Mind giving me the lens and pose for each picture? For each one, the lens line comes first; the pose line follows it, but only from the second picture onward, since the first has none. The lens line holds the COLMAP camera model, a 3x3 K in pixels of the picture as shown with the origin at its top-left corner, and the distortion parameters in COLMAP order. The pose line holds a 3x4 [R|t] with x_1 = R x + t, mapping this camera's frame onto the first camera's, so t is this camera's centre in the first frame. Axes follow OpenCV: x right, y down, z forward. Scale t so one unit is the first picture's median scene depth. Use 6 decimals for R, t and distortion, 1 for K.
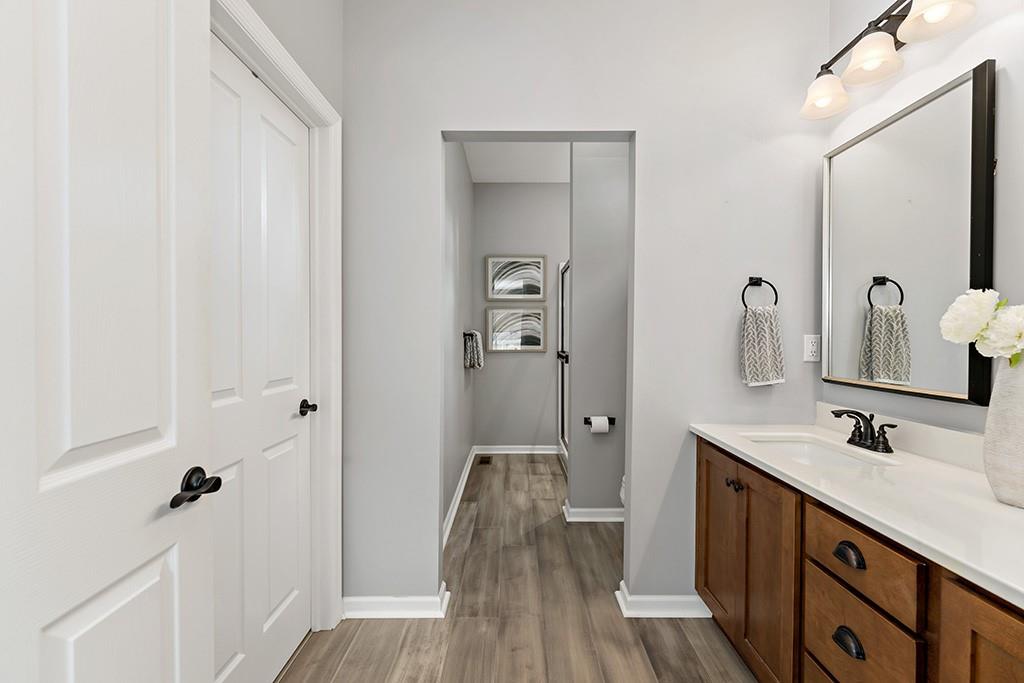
lens RADIAL K [[447.9, 0, 512.8], [0, 447.9, 338.9], [0, 0, 1]] dist [0.003831, -0.000080]
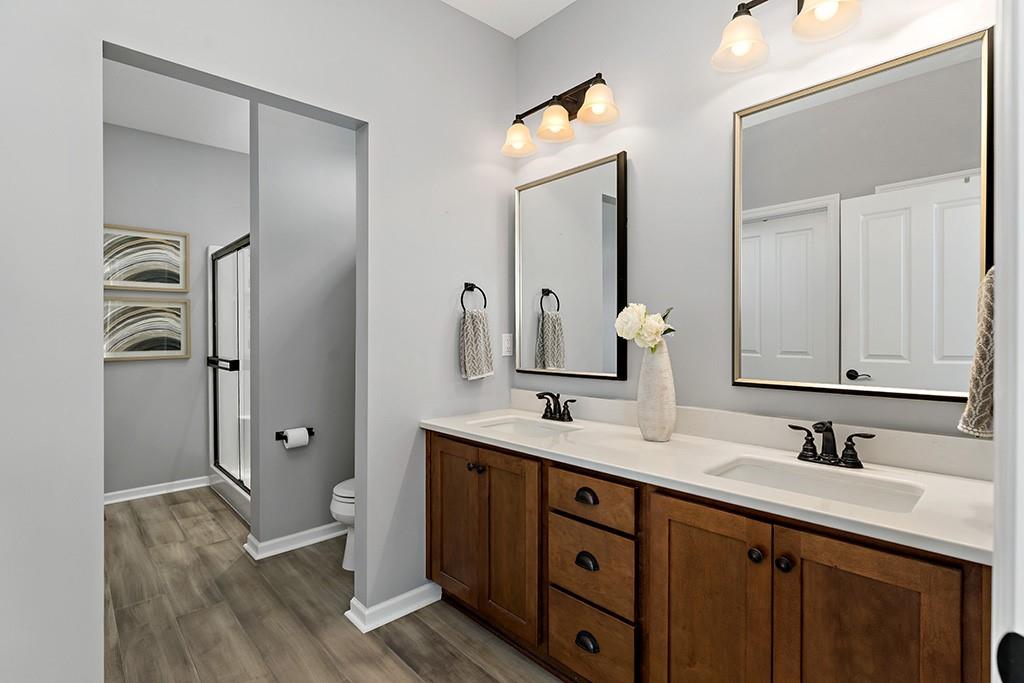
lens RADIAL K [[469.1, 0, 519.8], [0, 469.1, 337.2], [0, 0, 1]] dist [-0.000862, 0.001768]
pose [[0.748728, -0.010440, 0.662795, -0.153155], [0.013491, 0.999909, 0.000509, -0.000431], [-0.662740, 0.008561, 0.748801, 0.035848]]
